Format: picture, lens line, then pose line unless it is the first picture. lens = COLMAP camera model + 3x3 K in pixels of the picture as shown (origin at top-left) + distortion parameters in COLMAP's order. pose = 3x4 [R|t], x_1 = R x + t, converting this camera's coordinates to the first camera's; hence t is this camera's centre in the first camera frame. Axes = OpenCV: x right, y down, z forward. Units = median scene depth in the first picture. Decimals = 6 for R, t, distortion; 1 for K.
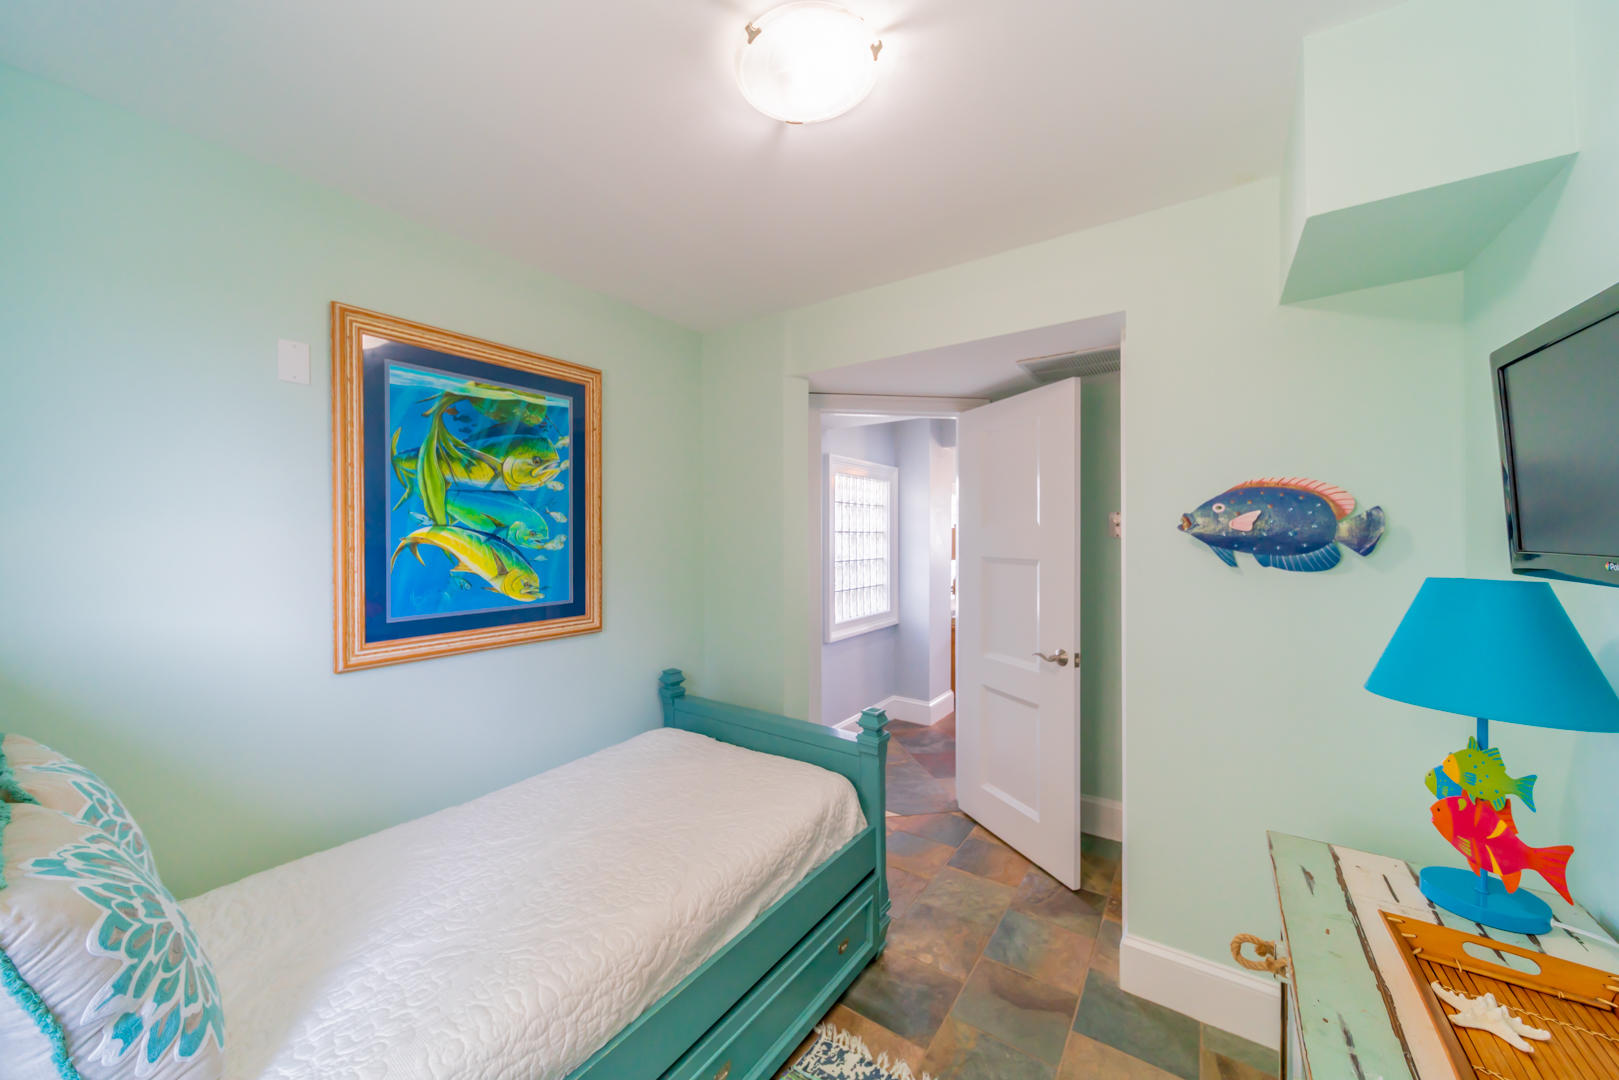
lens RADIAL K [[591.7, 0, 802.0], [0, 591.7, 538.3], [0, 0, 1]] dist [0.000251, -0.000001]
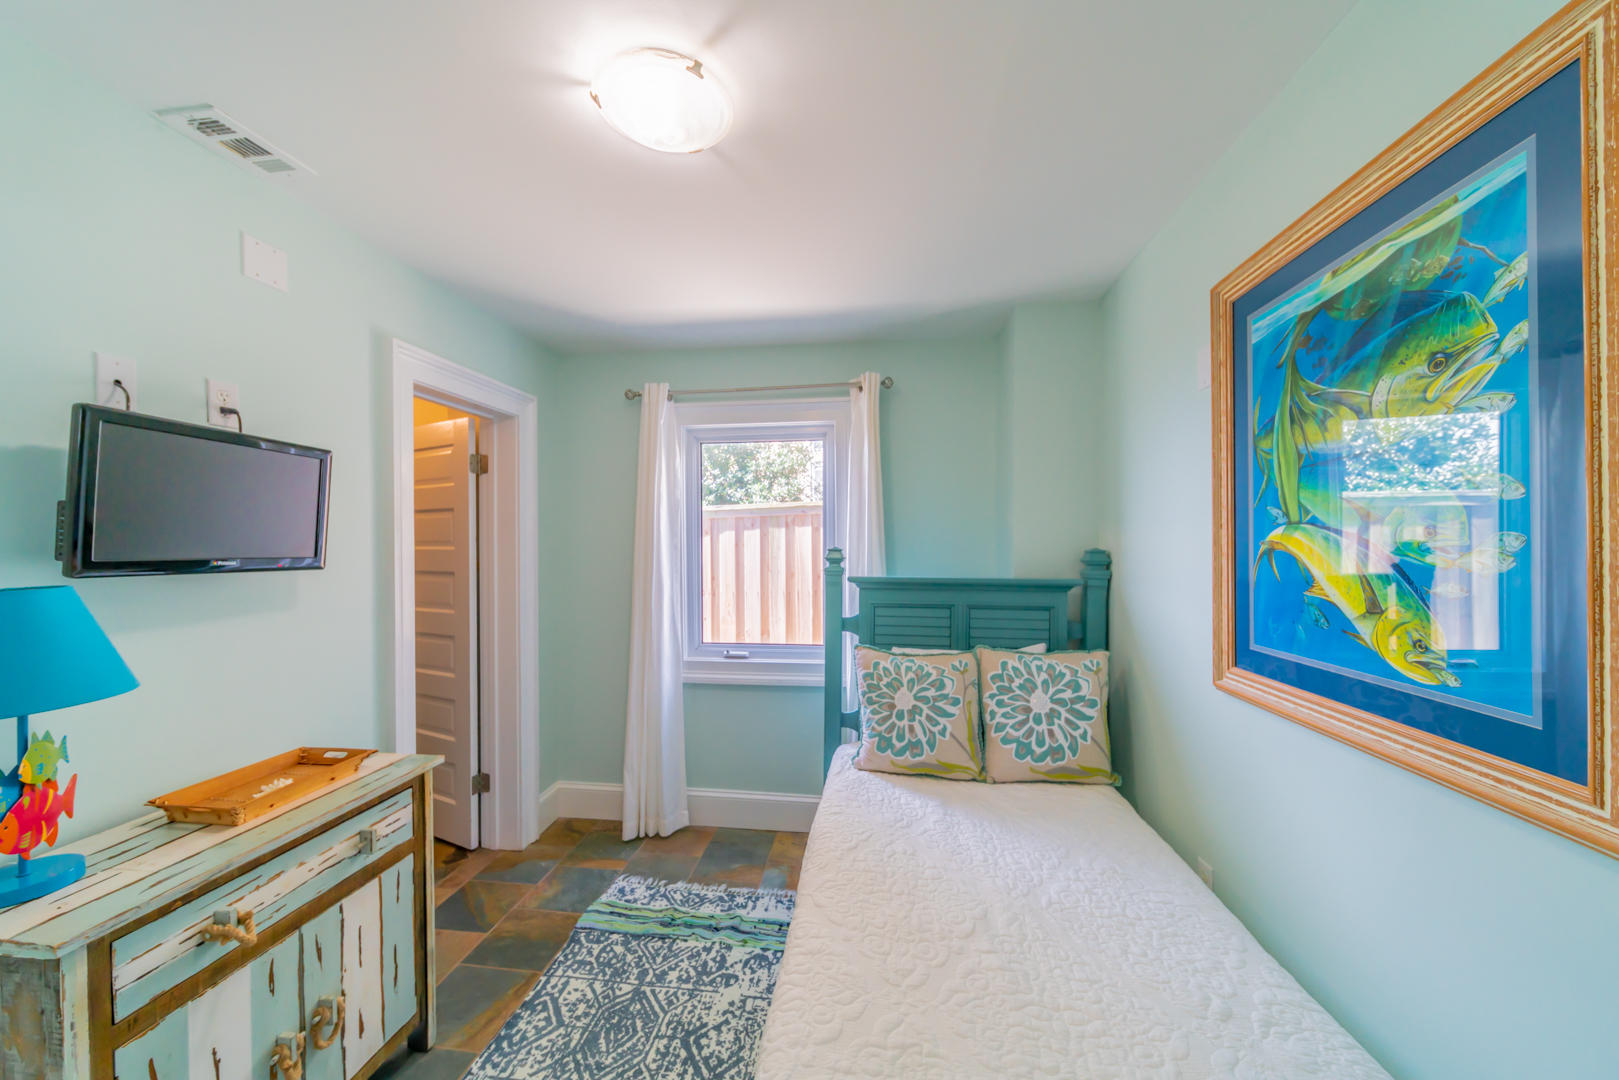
lens RADIAL K [[591.7, 0, 796.1], [0, 591.7, 545.0], [0, 0, 1]] dist [0.000251, -0.000001]
pose [[-0.895282, 0.007540, -0.445437, 0.176763], [0.007115, 0.999971, 0.002626, -0.002714], [0.445444, -0.000818, -0.895310, 1.305224]]
